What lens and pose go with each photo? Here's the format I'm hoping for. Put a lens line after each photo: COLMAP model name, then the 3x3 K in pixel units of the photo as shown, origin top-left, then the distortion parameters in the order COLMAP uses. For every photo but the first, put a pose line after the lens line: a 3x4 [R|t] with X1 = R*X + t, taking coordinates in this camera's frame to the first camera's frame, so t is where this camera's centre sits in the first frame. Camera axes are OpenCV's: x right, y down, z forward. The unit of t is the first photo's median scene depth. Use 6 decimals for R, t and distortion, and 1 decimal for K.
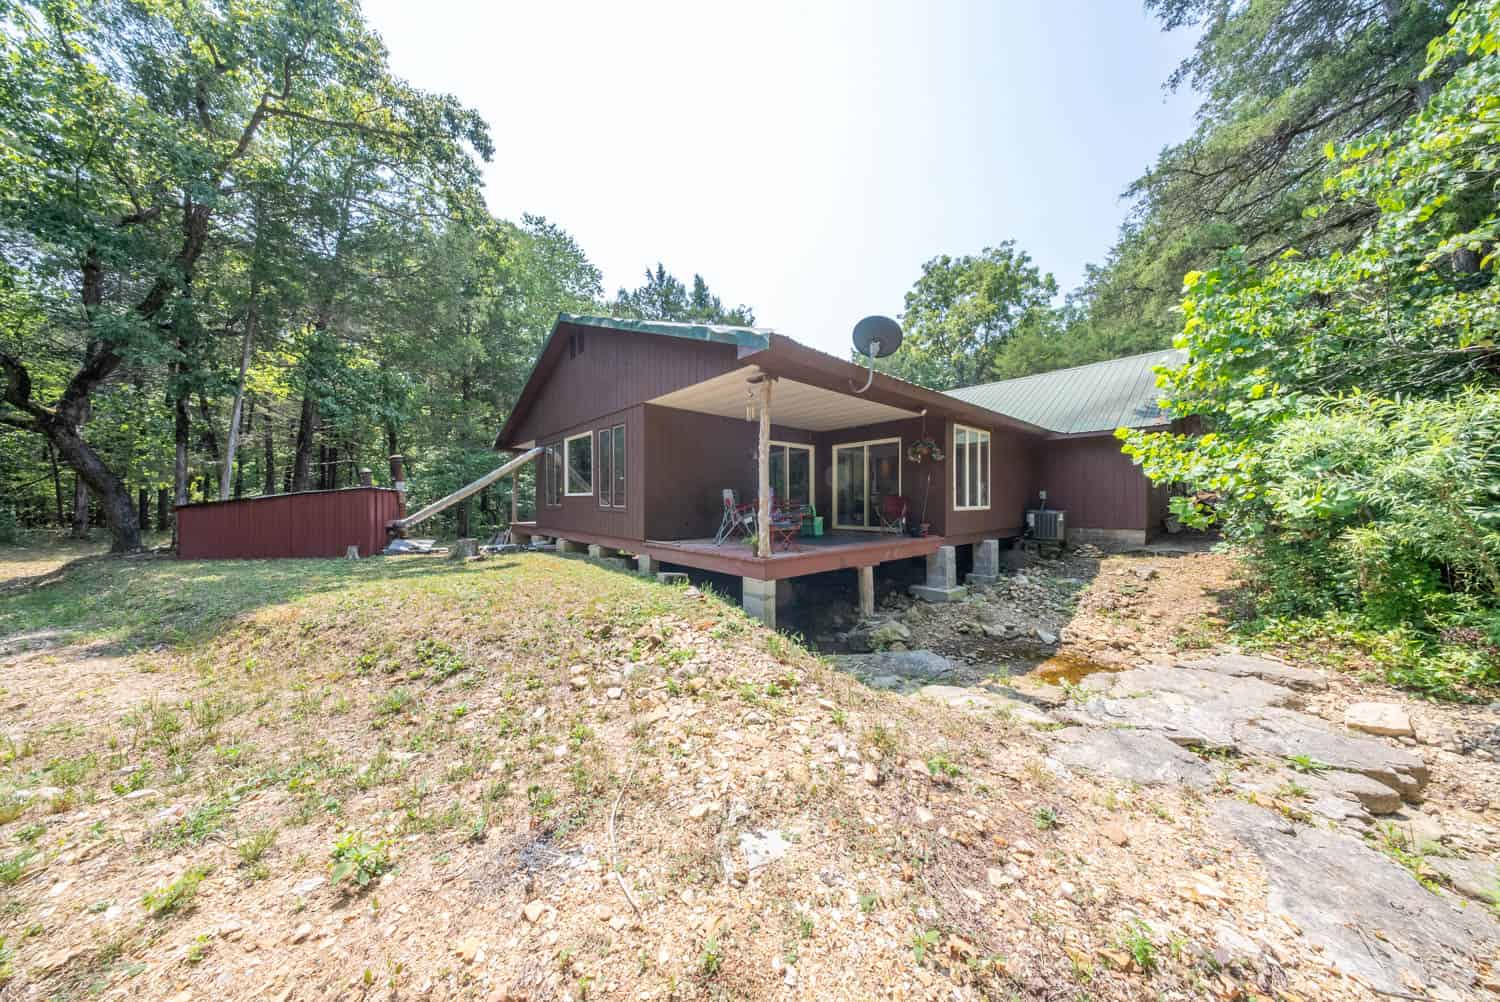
lens RADIAL K [[437.7, 0, 746.7], [0, 437.7, 509.2], [0, 0, 1]] dist [-0.012010, -0.000192]
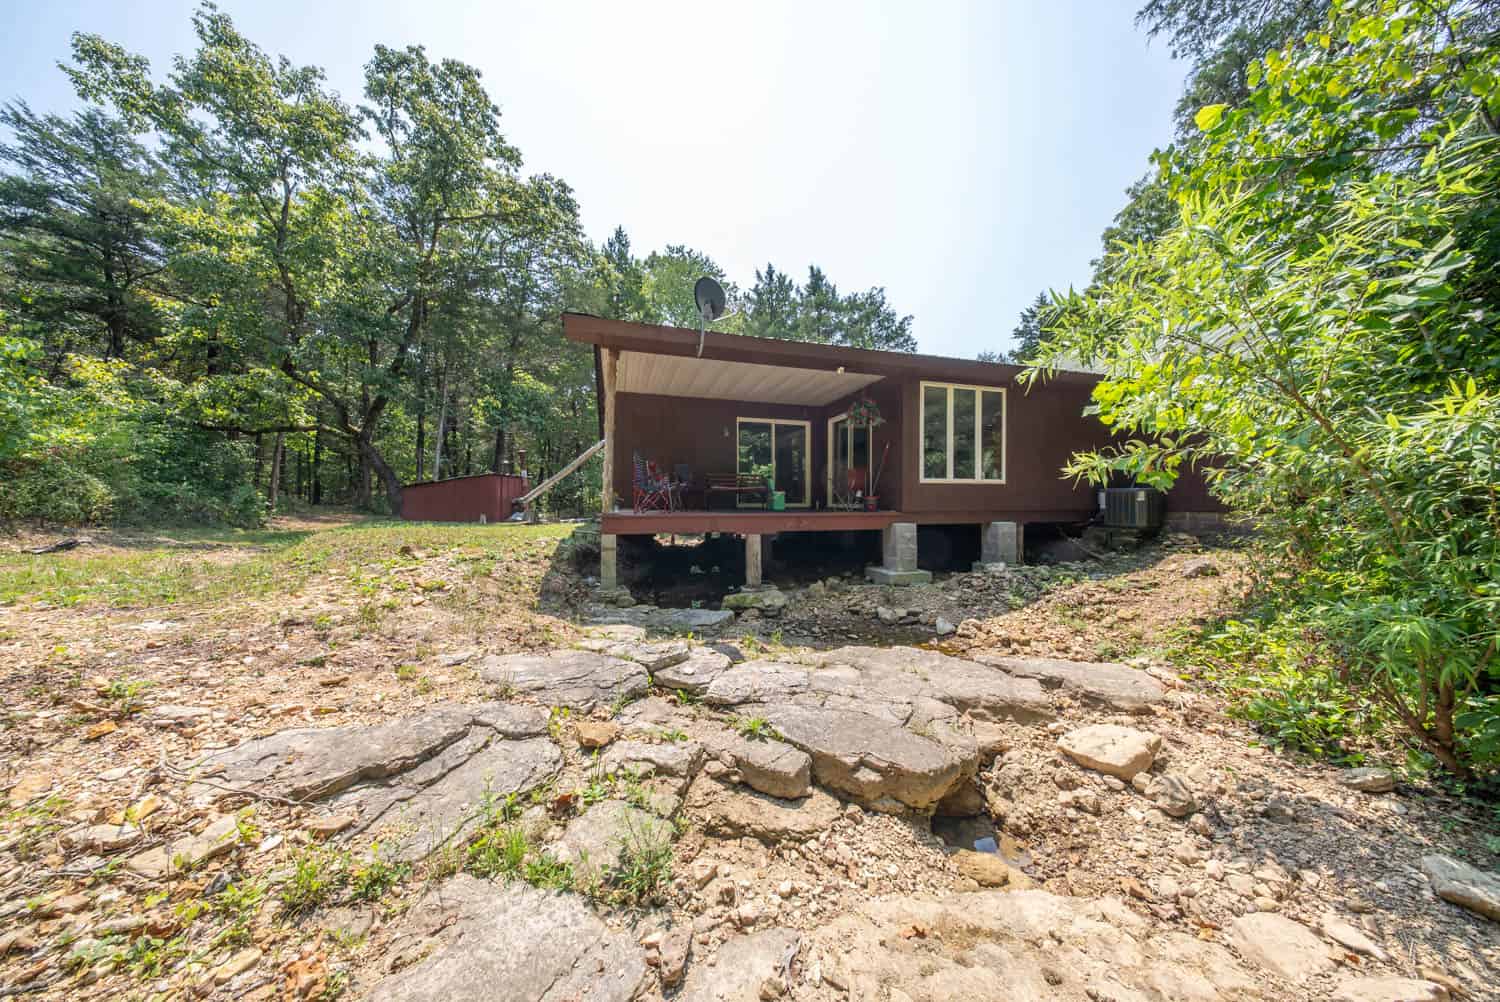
lens RADIAL K [[437.7, 0, 746.7], [0, 437.7, 509.2], [0, 0, 1]] dist [-0.012010, -0.000192]
pose [[0.904950, 0.013023, -0.425319, 0.422031], [-0.012468, 0.999914, 0.004089, 0.045104], [0.425335, 0.001603, 0.905034, 0.064023]]
